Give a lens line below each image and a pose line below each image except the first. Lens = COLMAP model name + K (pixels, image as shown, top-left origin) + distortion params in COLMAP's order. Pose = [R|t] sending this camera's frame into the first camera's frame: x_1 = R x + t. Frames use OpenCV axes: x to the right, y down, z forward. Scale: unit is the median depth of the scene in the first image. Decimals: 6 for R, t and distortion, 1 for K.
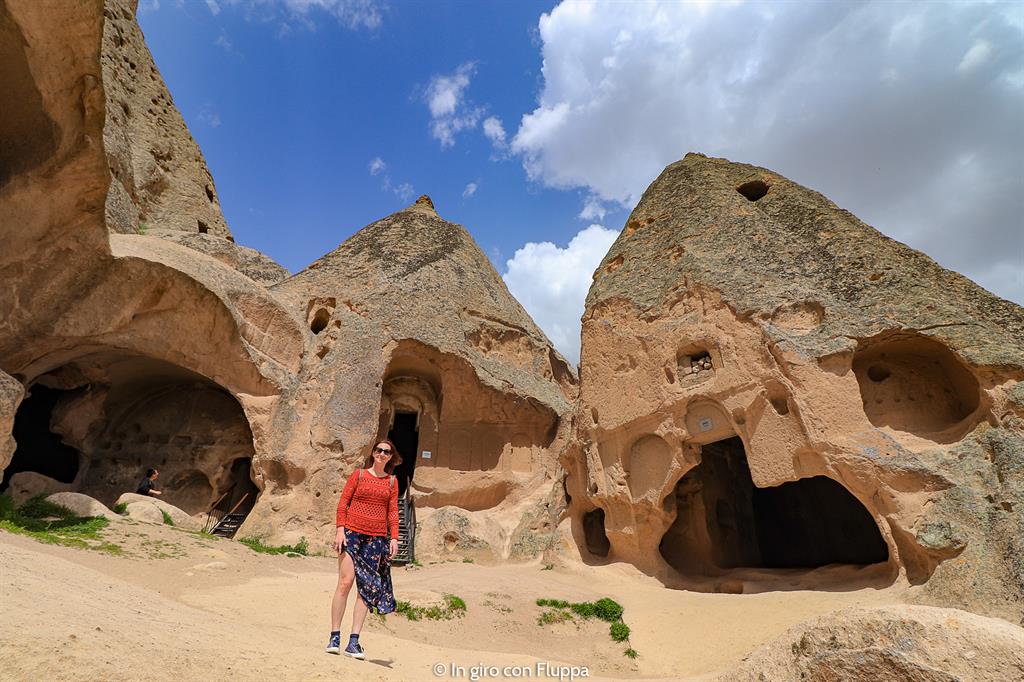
lens RADIAL K [[493.3, 0, 515.2], [0, 493.3, 339.3], [0, 0, 1]] dist [-0.001178, -0.000098]
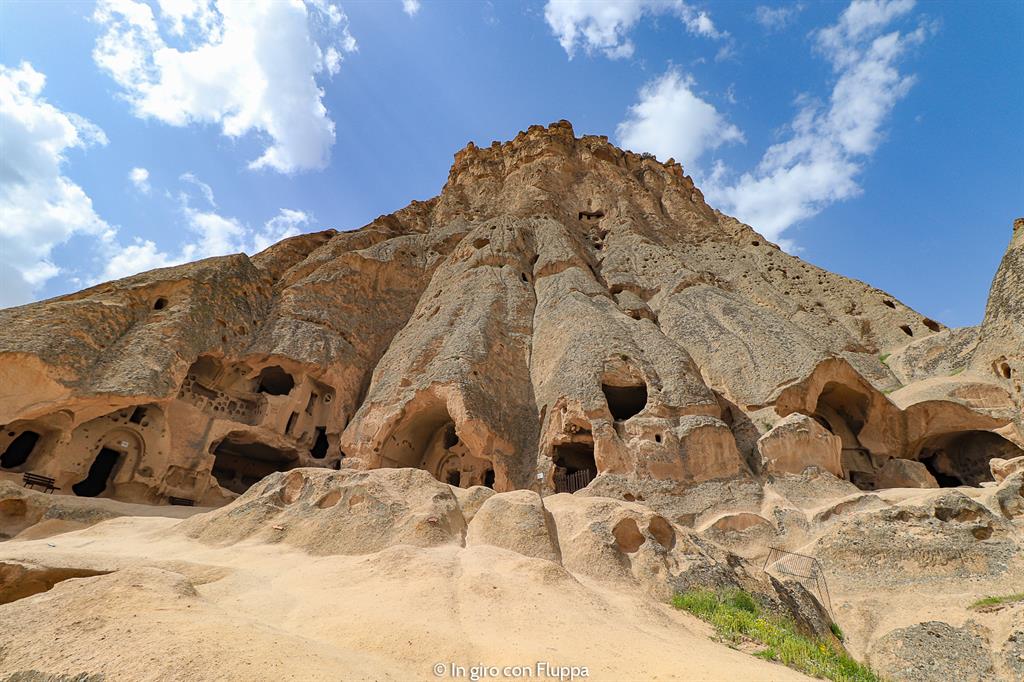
lens RADIAL K [[493.3, 0, 515.2], [0, 493.3, 339.3], [0, 0, 1]] dist [-0.001178, -0.000098]
pose [[0.080822, -0.546221, -0.833733, 1.127089], [0.475061, 0.756458, -0.449542, -0.188366], [0.876234, -0.359741, 0.320626, -1.214518]]
